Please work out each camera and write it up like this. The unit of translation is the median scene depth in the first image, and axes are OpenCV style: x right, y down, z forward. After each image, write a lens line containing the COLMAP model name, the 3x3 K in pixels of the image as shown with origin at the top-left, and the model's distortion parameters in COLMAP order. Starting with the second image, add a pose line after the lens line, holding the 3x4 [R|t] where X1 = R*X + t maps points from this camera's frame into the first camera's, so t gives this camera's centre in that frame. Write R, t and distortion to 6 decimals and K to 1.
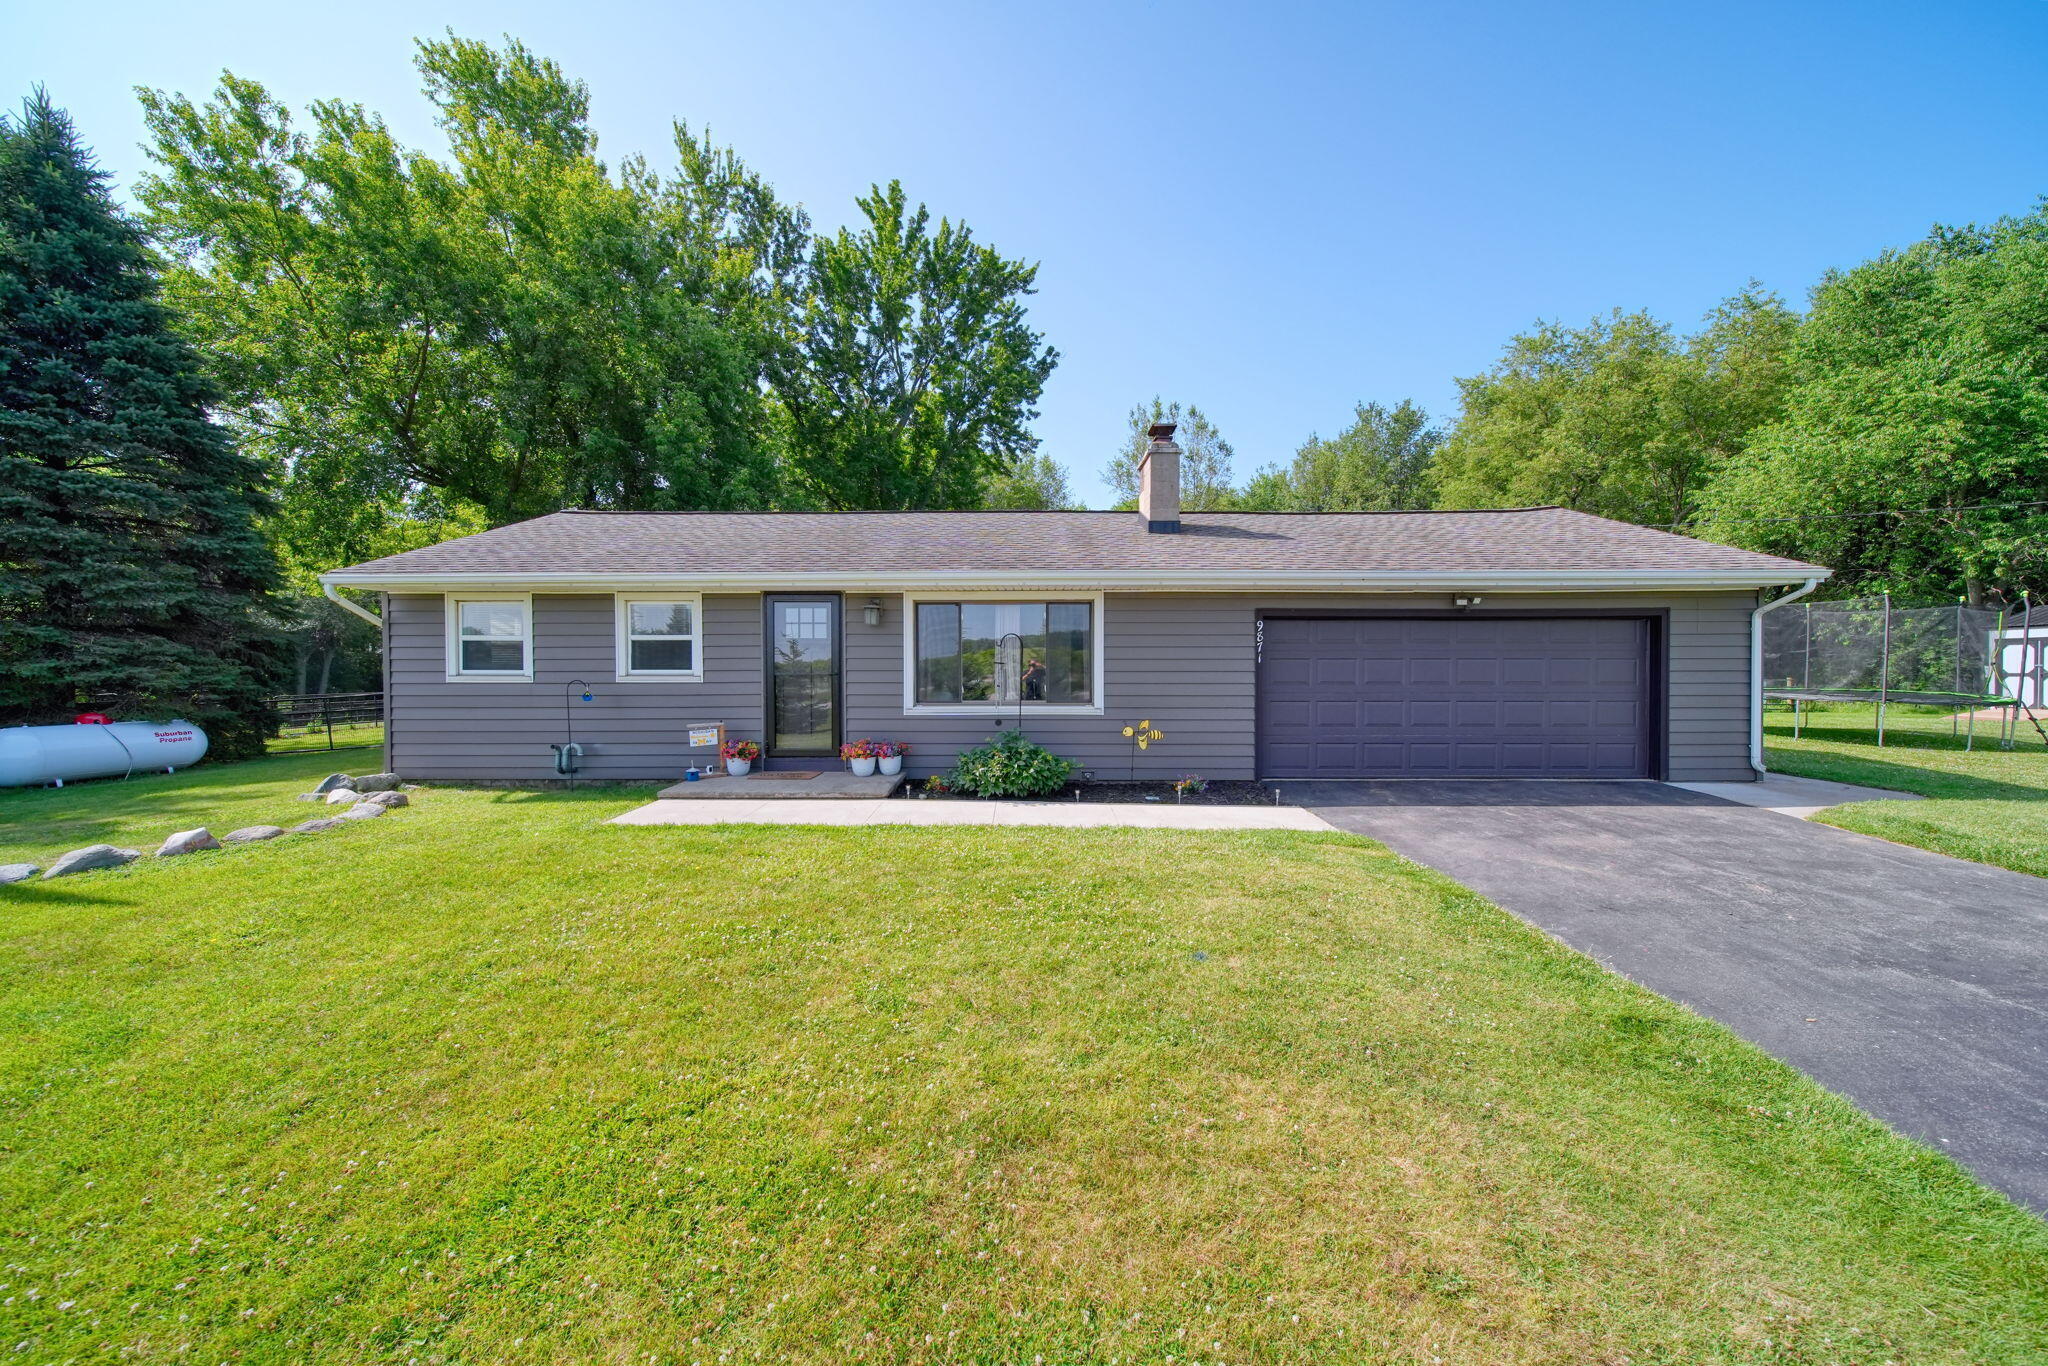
lens RADIAL K [[719.0, 0, 1023.3], [0, 719.0, 678.3], [0, 0, 1]] dist [-0.001648, -0.000347]
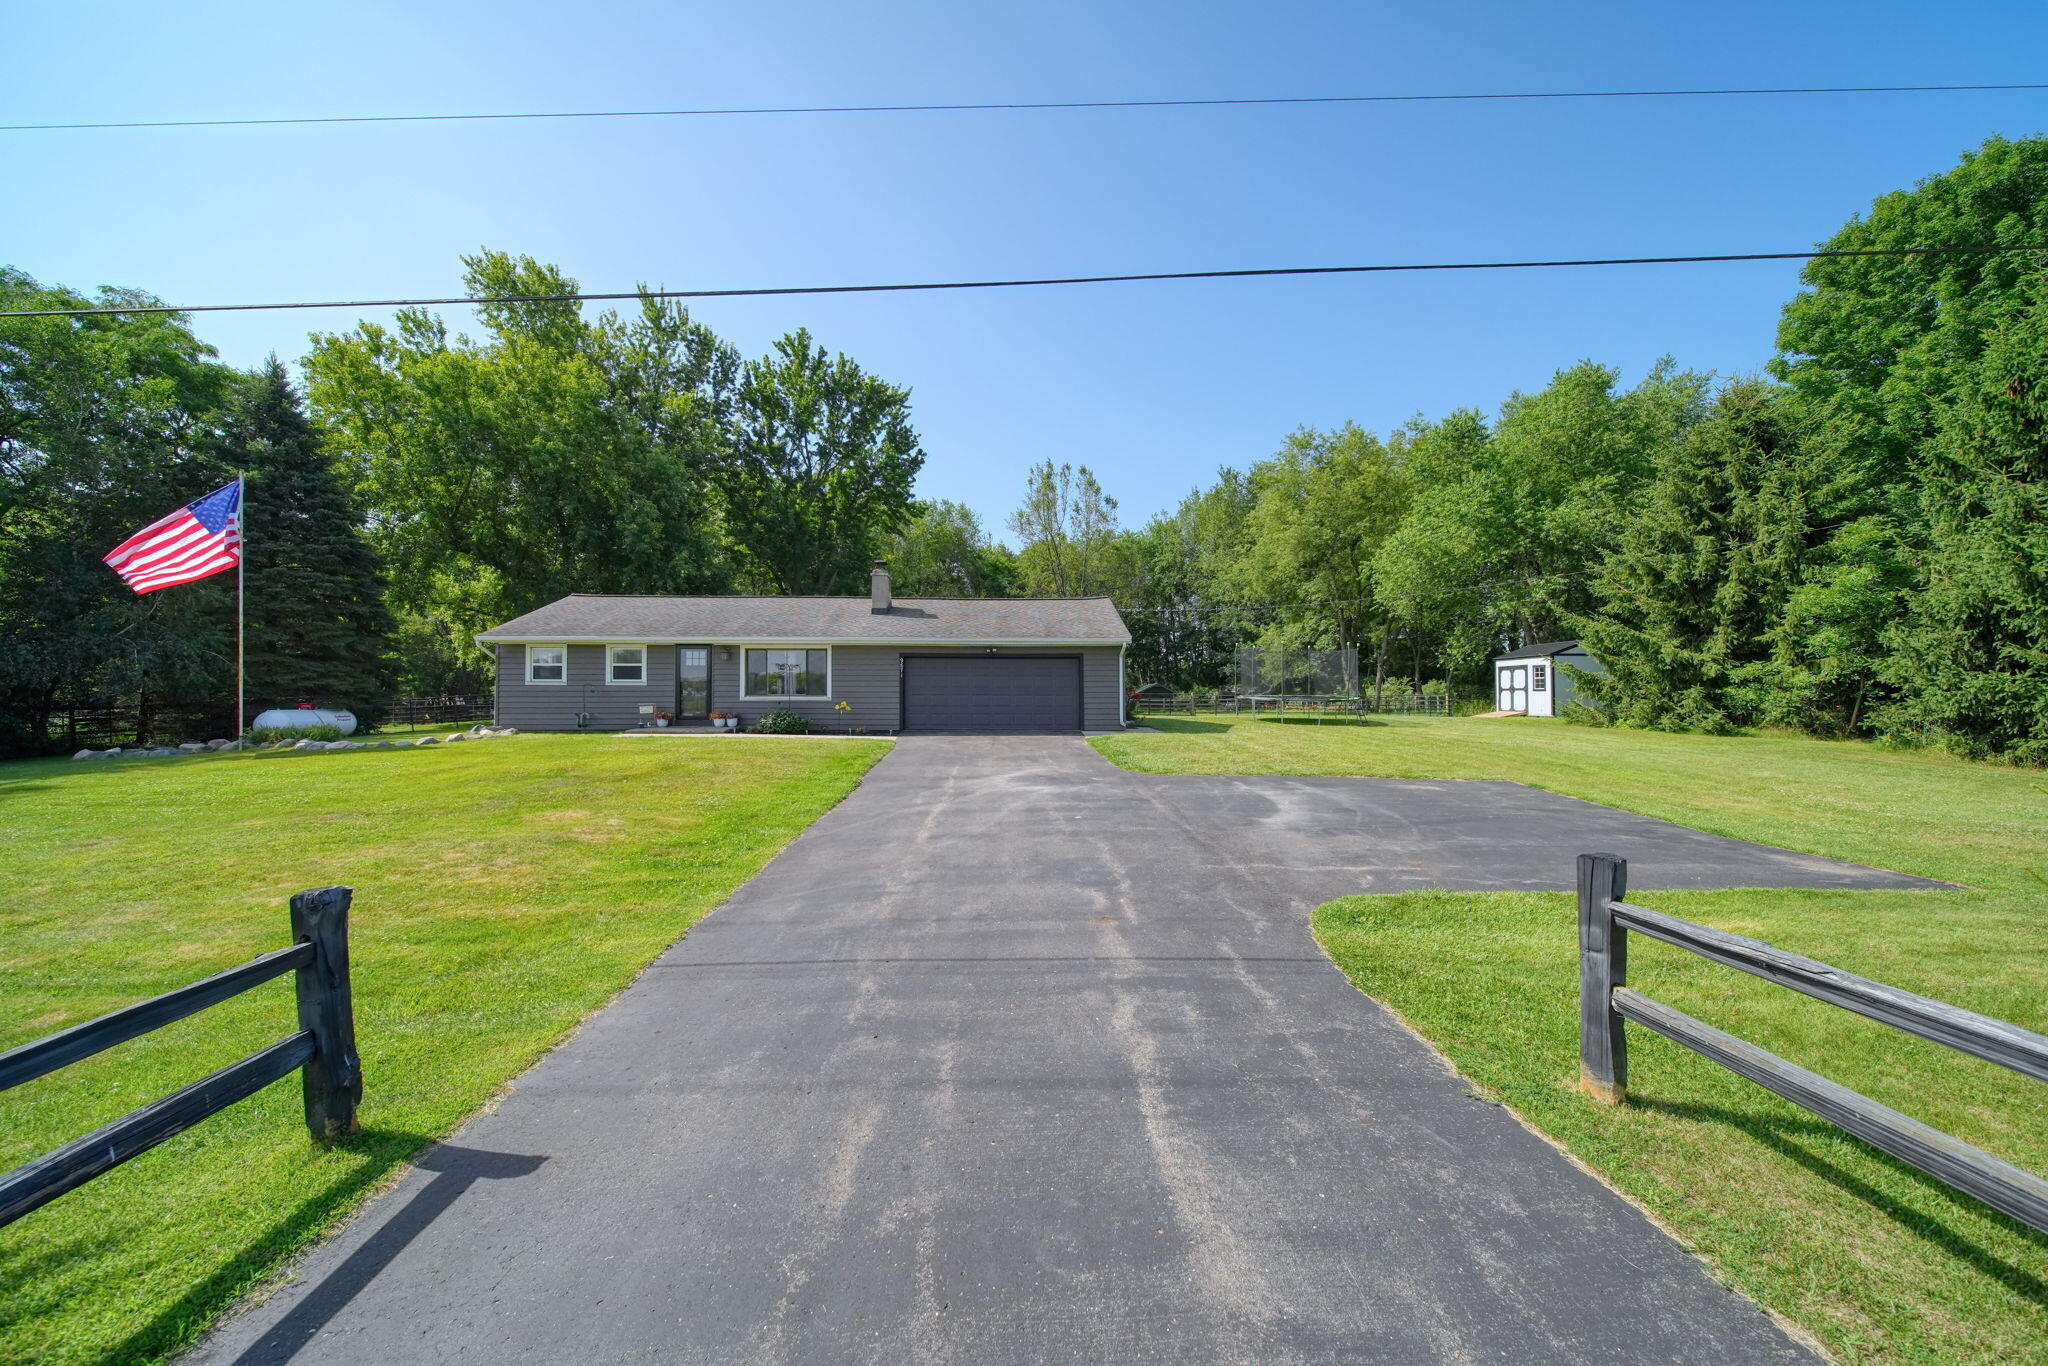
lens RADIAL K [[733.1, 0, 1023.4], [0, 733.1, 680.8], [0, 0, 1]] dist [-0.000452, -0.000145]
pose [[0.999231, 0.003434, 0.039065, 0.259563], [-0.002361, 0.999619, -0.027492, 0.021373], [-0.039145, 0.027379, 0.998858, -0.540098]]
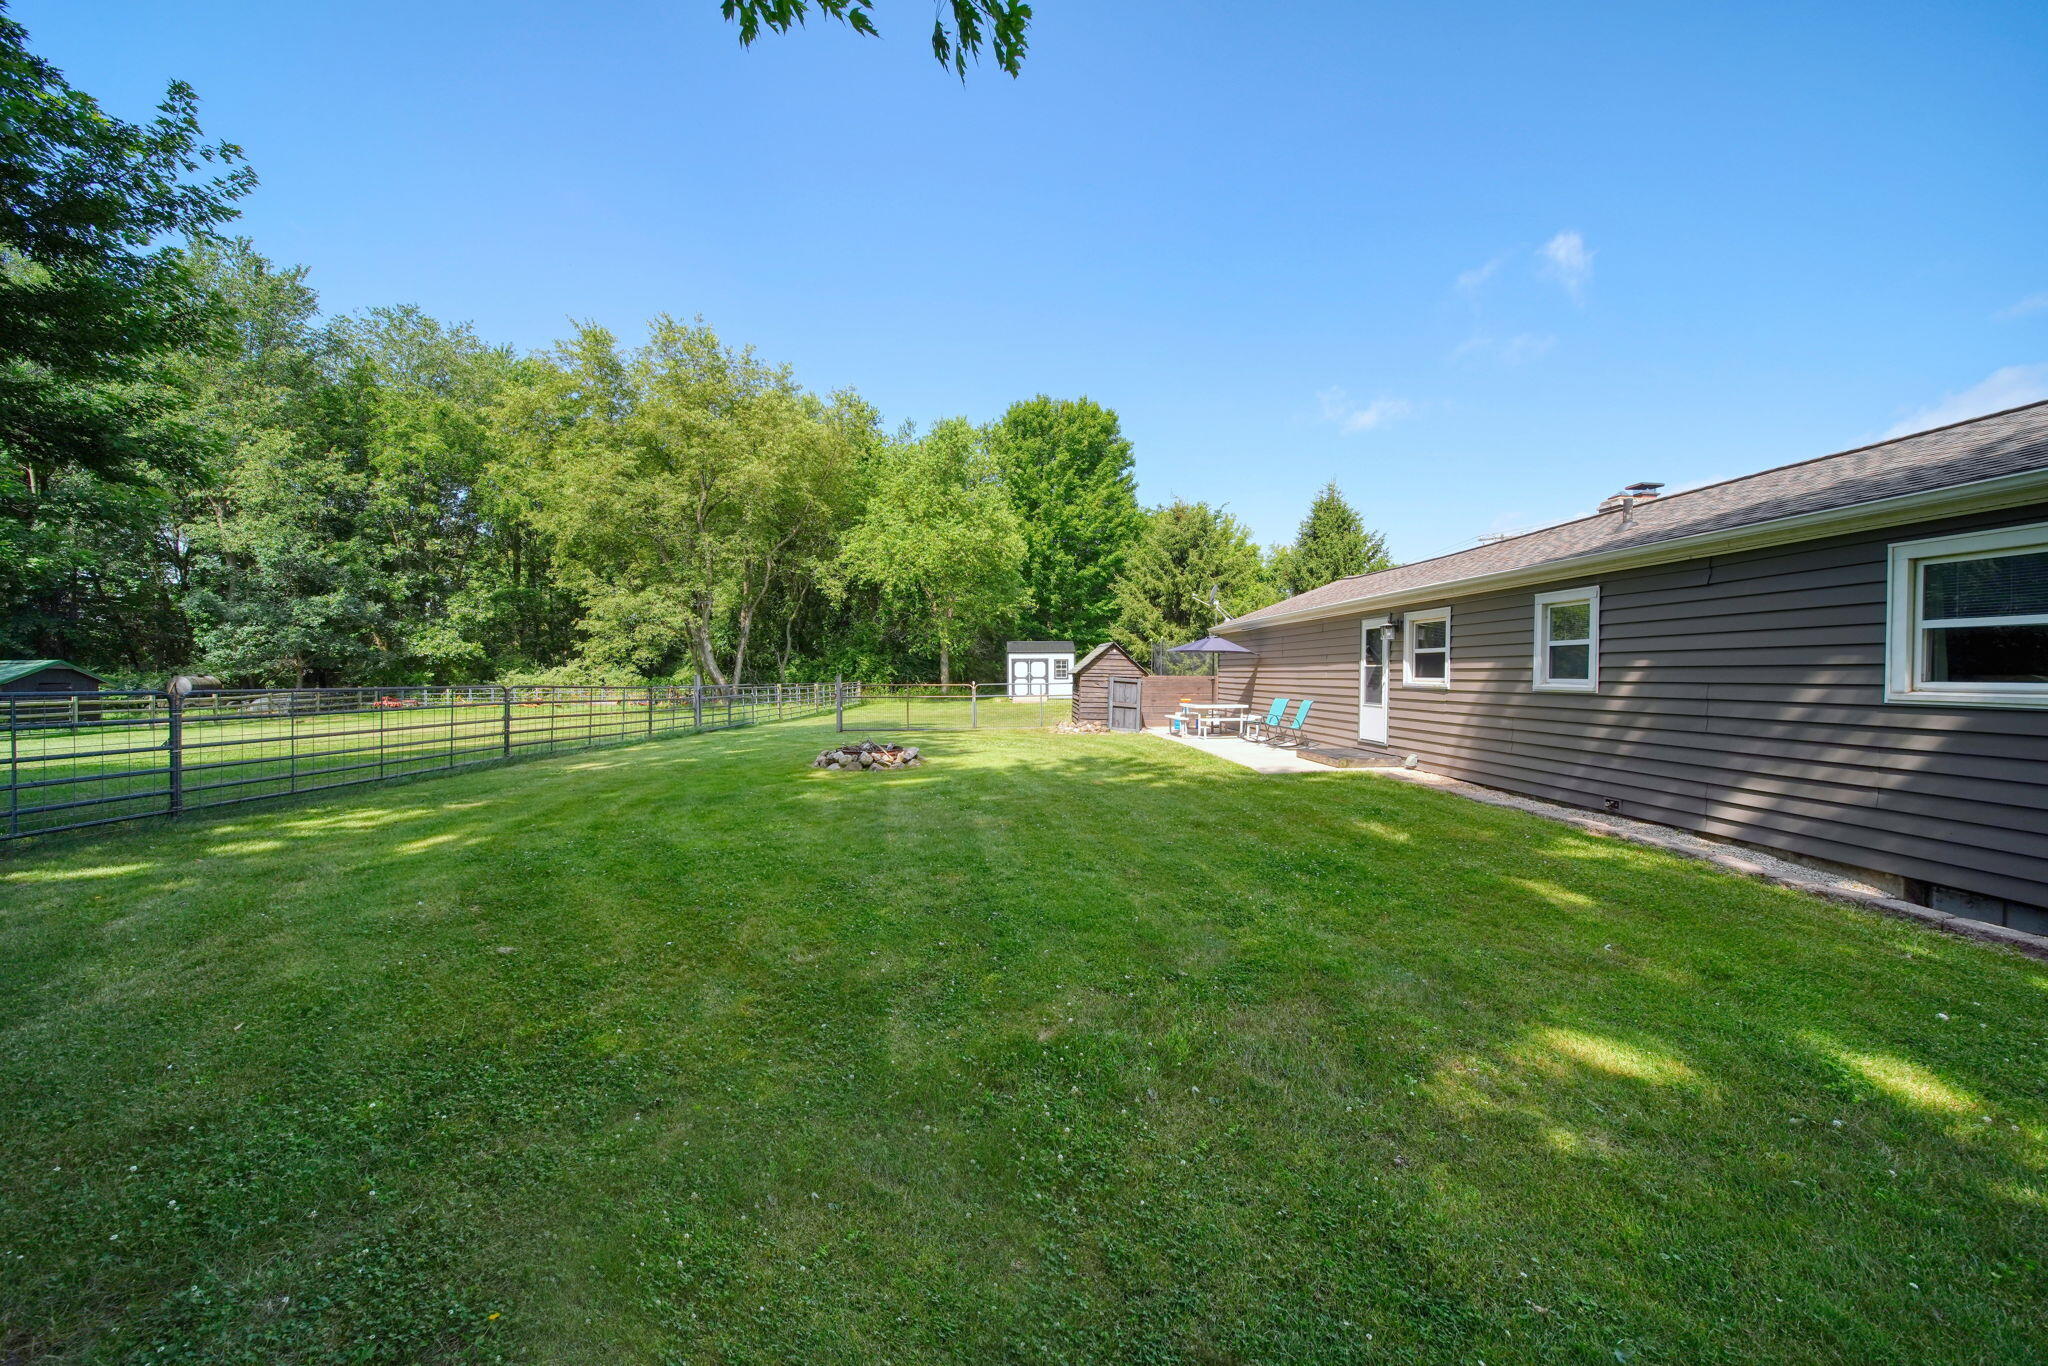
lens RADIAL K [[714.4, 0, 1024.0], [0, 714.4, 683.0], [0, 0, 1]] dist [0.000940, -0.000081]
pose [[-0.071499, -0.012389, 0.997364, -0.458152], [0.017251, 0.999758, 0.013655, -0.017377], [-0.997292, 0.018182, -0.071268, 1.079254]]
